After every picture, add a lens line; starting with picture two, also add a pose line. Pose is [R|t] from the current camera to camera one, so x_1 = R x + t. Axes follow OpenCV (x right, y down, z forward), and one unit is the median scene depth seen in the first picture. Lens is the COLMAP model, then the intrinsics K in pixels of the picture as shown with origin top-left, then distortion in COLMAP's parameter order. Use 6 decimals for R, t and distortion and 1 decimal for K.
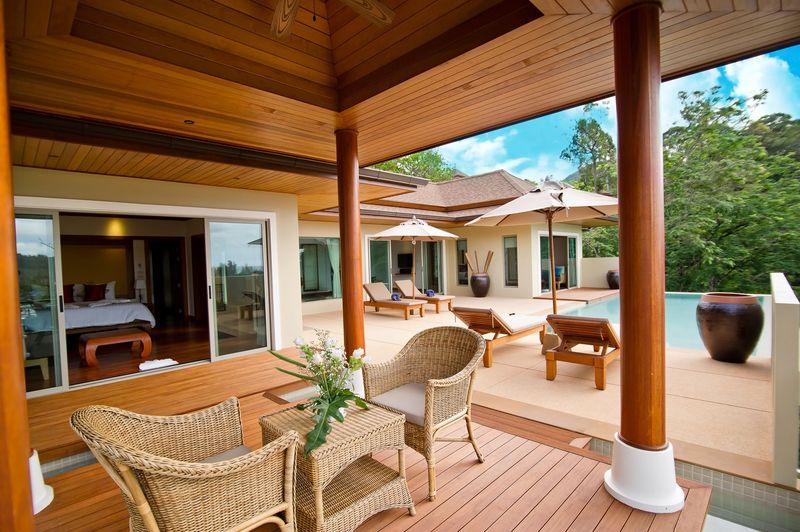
lens RADIAL K [[394.5, 0, 386.3], [0, 394.5, 266.4], [0, 0, 1]] dist [-0.006478, -0.000238]
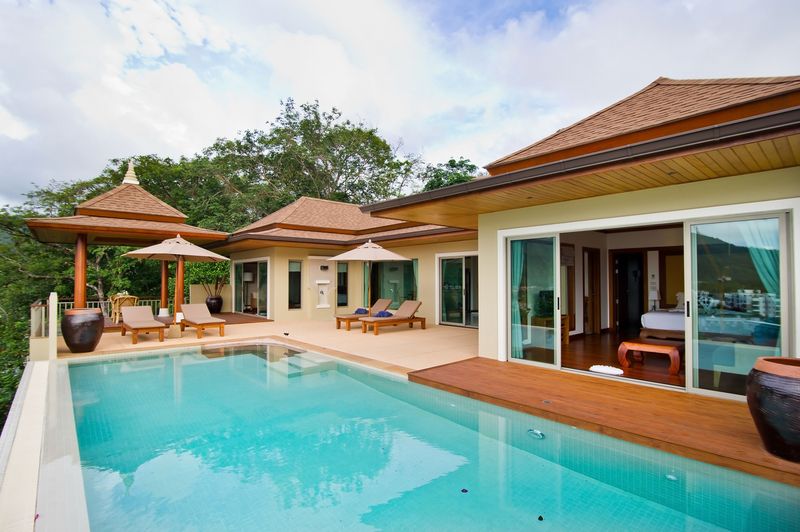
lens RADIAL K [[396.6, 0, 400.0], [0, 396.6, 276.4], [0, 0, 1]] dist [-0.011931, -0.000409]
pose [[-0.048672, 0.028057, -0.998421, 0.381697], [-0.004889, 0.999587, 0.028328, -0.021861], [0.998803, 0.006260, -0.048515, 0.390831]]
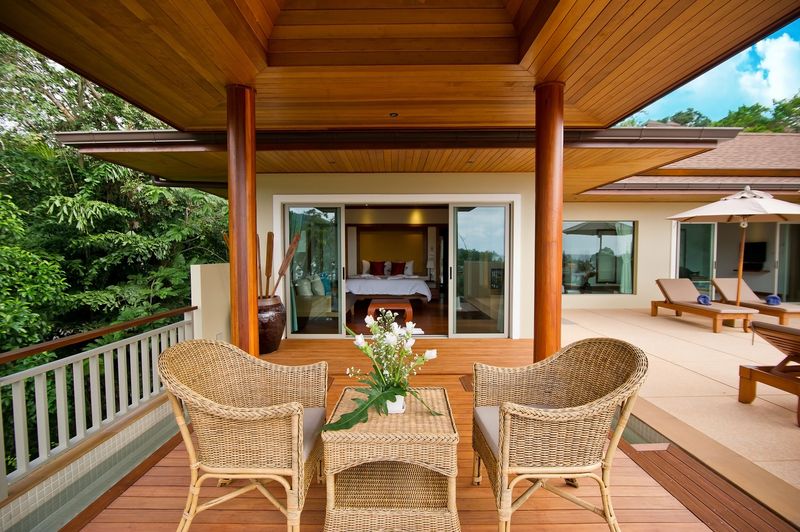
lens RADIAL K [[389.5, 0, 399.8], [0, 389.5, 273.5], [0, 0, 1]] dist [-0.012092, -0.000175]
pose [[0.717834, 0.067186, -0.692965, 0.170372], [-0.033164, 0.997503, 0.062358, 0.003775], [0.695424, -0.021781, 0.718270, 0.131071]]
